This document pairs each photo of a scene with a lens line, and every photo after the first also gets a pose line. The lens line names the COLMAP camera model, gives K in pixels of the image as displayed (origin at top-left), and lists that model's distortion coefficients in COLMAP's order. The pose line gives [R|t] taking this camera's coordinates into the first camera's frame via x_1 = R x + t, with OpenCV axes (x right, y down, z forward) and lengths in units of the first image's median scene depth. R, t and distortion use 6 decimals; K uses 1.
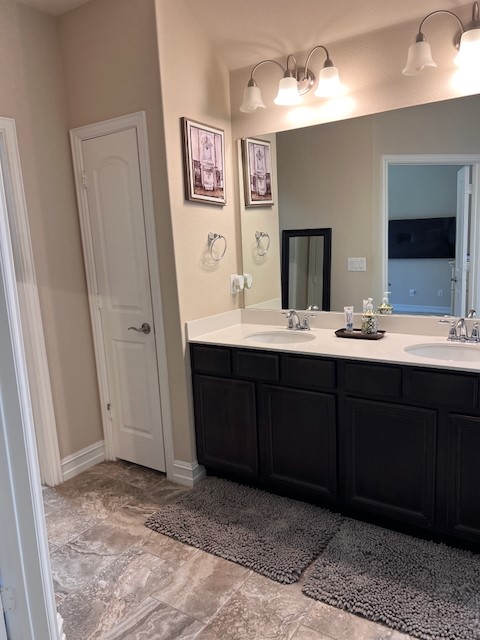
lens RADIAL K [[484.3, 0, 237.6], [0, 484.3, 323.3], [0, 0, 1]] dist [0.054121, -0.048783]
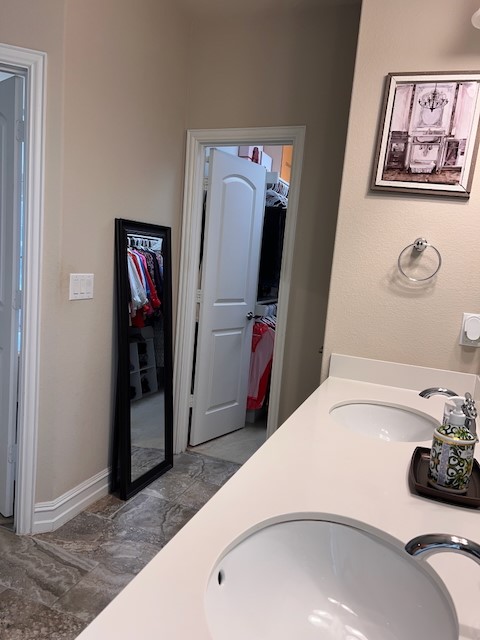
lens RADIAL K [[484.3, 0, 235.4], [0, 484.3, 322.0], [0, 0, 1]] dist [0.054121, -0.048783]
pose [[0.192581, 0.184818, -0.963719, 0.571542], [-0.256326, 0.957480, 0.132399, -0.106910], [0.947211, 0.221529, 0.231766, 0.665781]]
